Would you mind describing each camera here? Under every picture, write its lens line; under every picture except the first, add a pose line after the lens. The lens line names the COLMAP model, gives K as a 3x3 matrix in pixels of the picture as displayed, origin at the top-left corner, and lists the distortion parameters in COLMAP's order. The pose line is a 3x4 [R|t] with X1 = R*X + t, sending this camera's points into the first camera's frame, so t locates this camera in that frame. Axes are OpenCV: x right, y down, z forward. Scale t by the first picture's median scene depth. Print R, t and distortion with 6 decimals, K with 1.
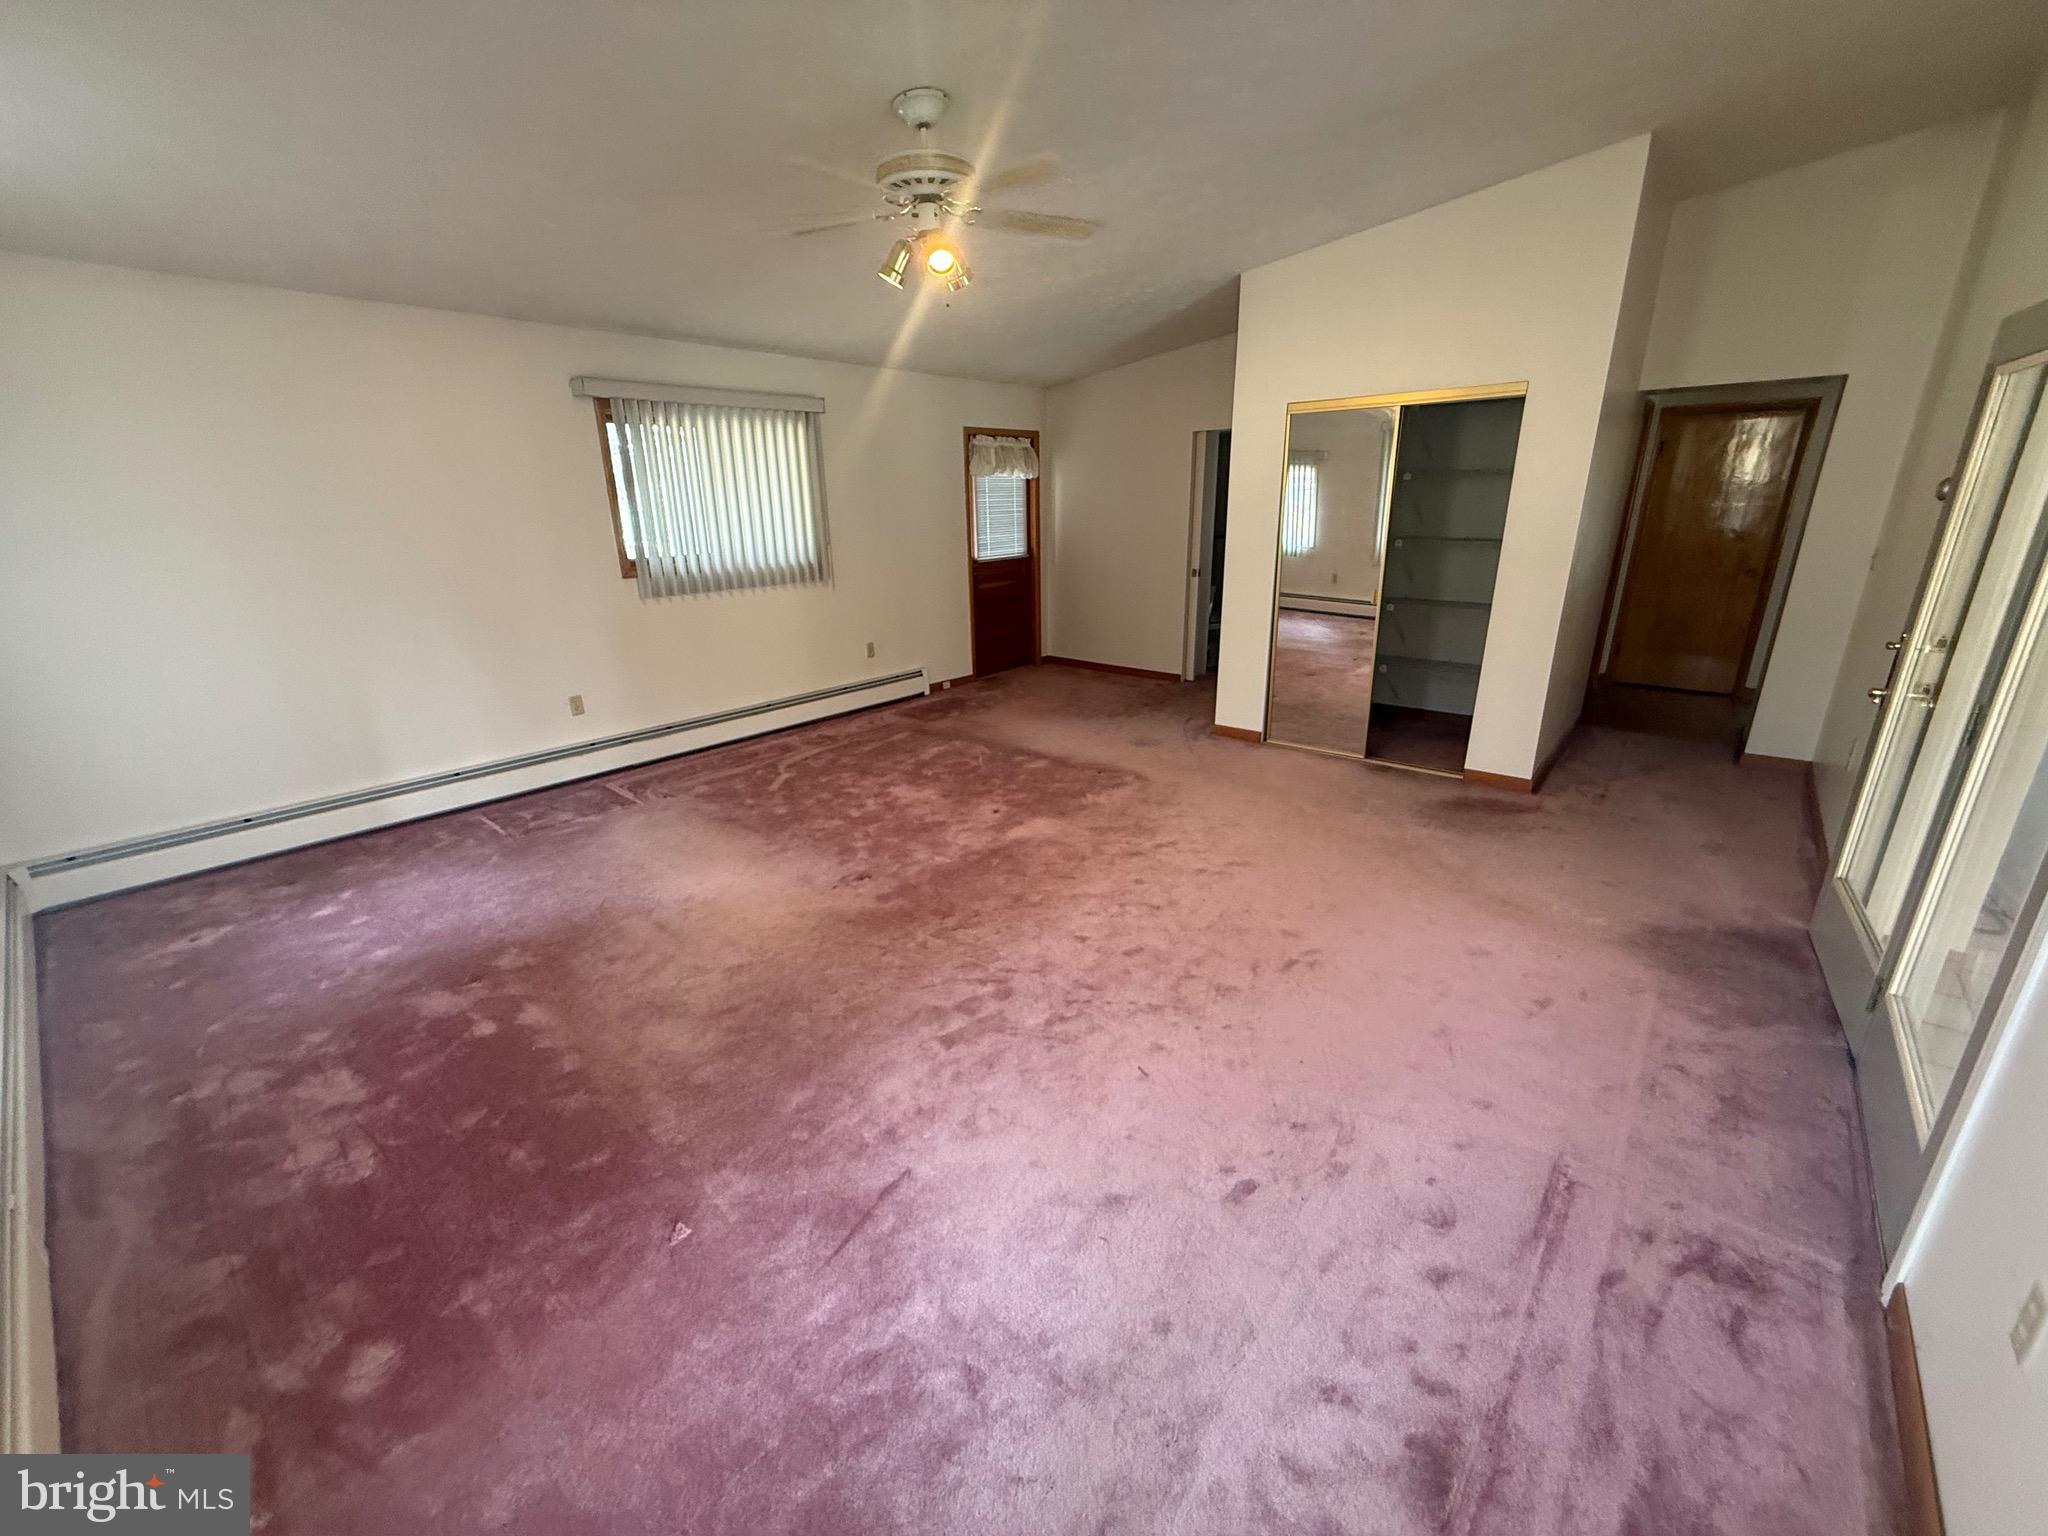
lens RADIAL K [[815.3, 0, 1036.7], [0, 815.3, 767.5], [0, 0, 1]] dist [-0.000987, 0.000556]
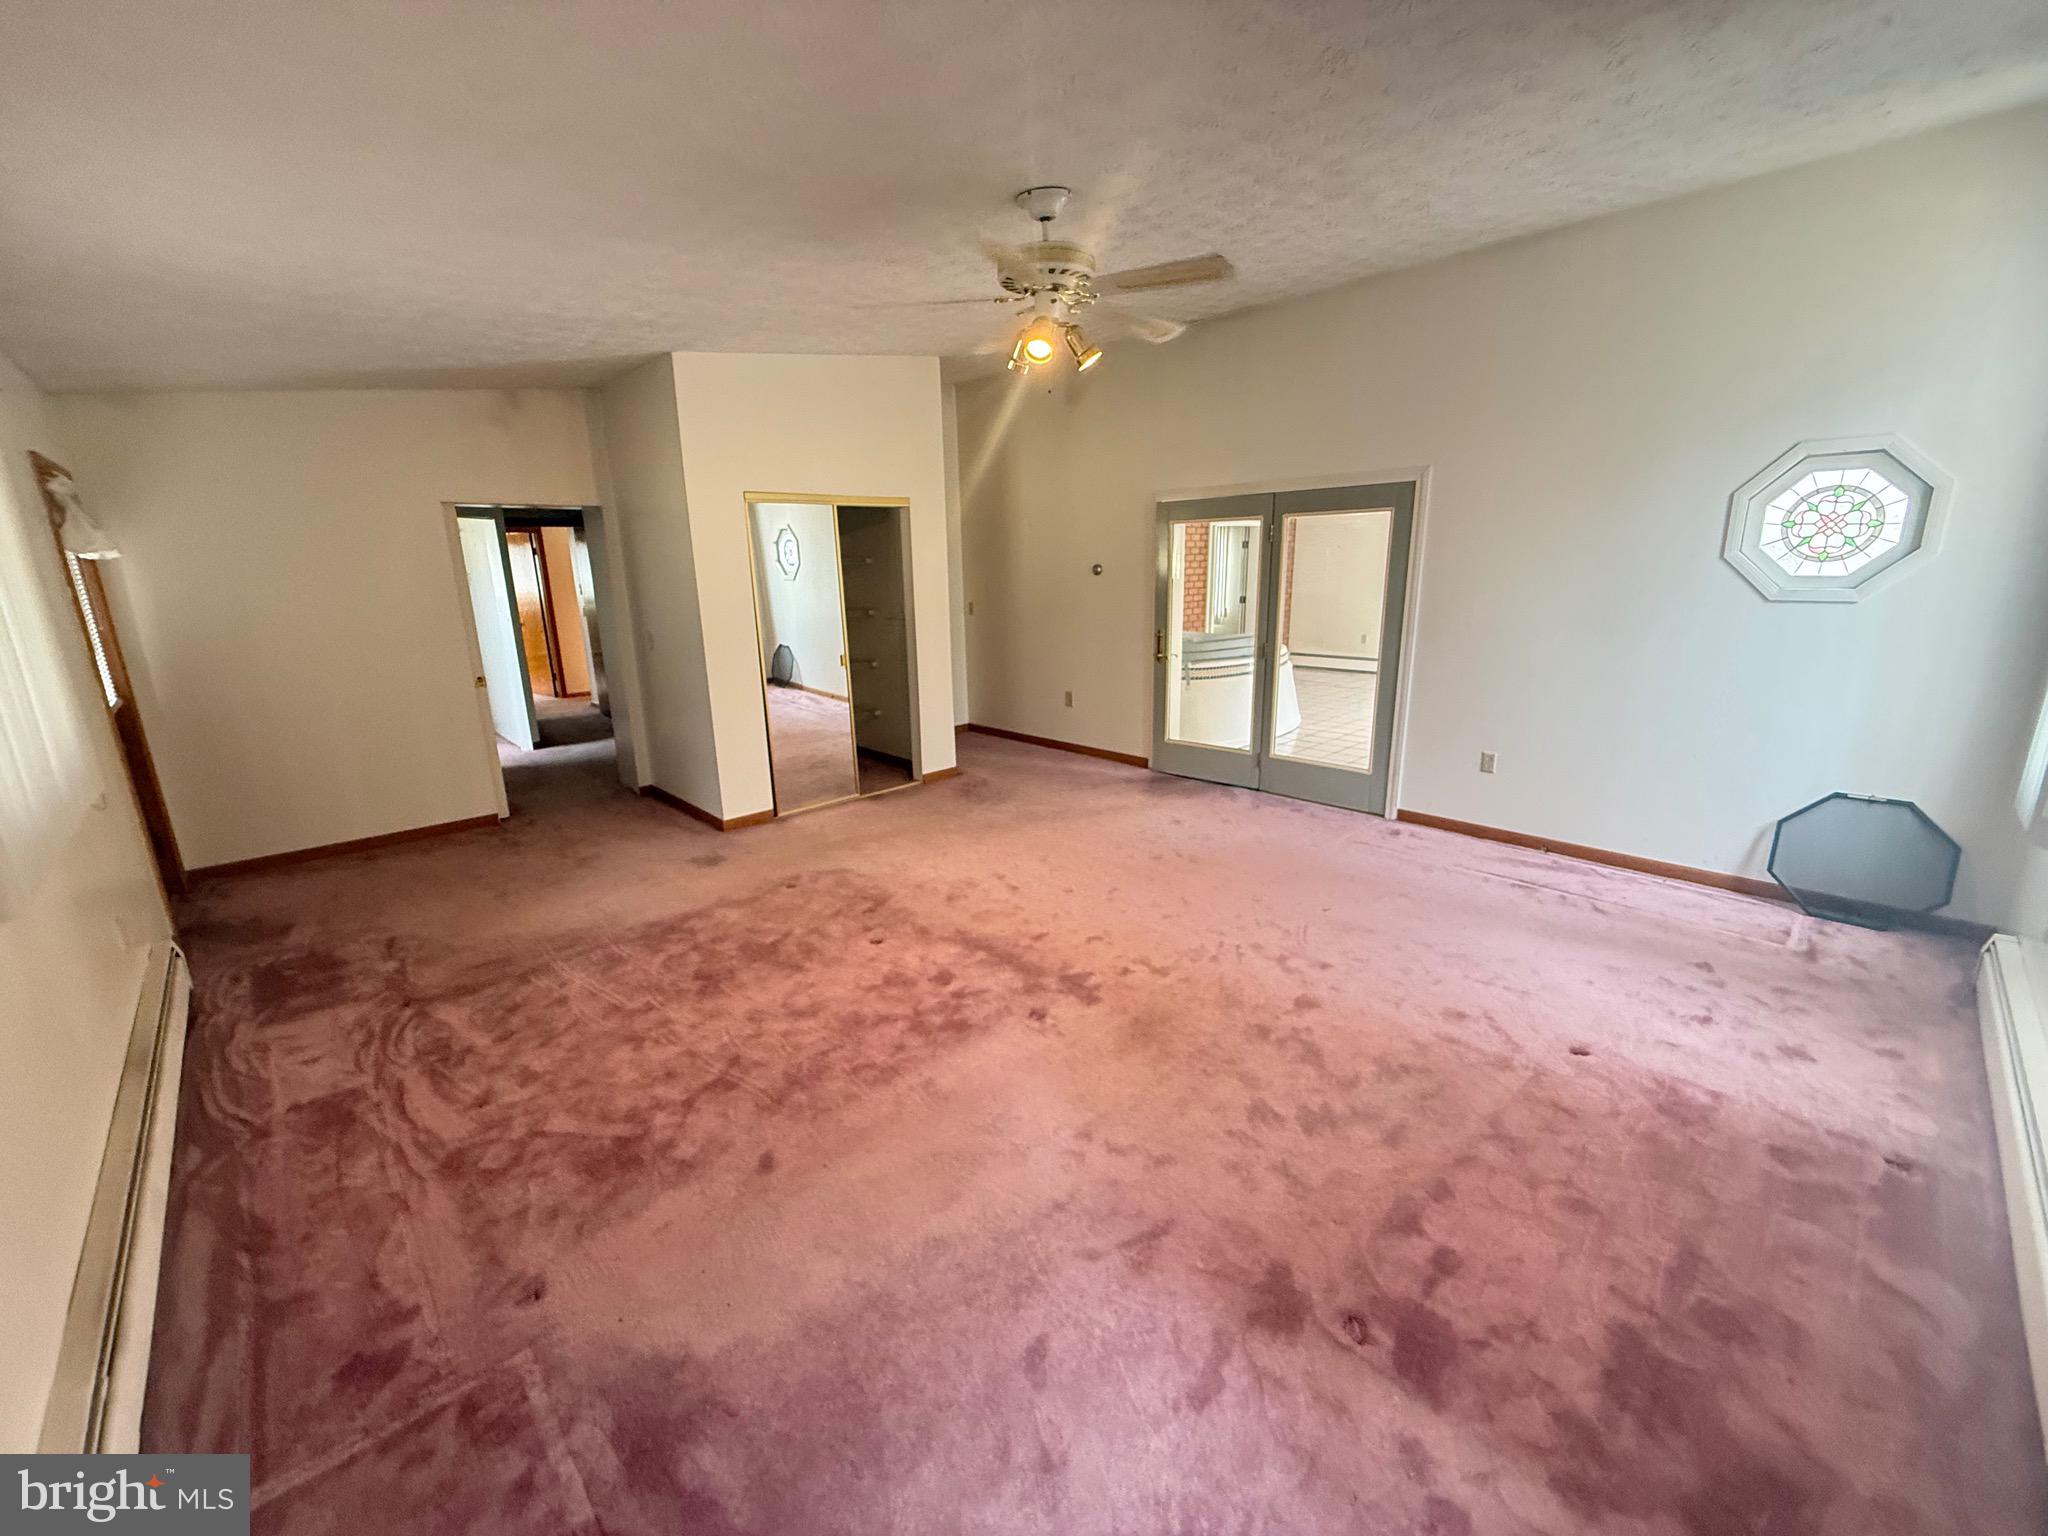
lens RADIAL K [[815.3, 0, 1033.6], [0, 815.3, 761.3], [0, 0, 1]] dist [-0.000987, 0.000556]
pose [[0.117081, -0.231890, 0.965670, -0.725063], [0.328710, 0.926600, 0.182654, -0.199030], [-0.937146, 0.296040, 0.184711, 0.573182]]
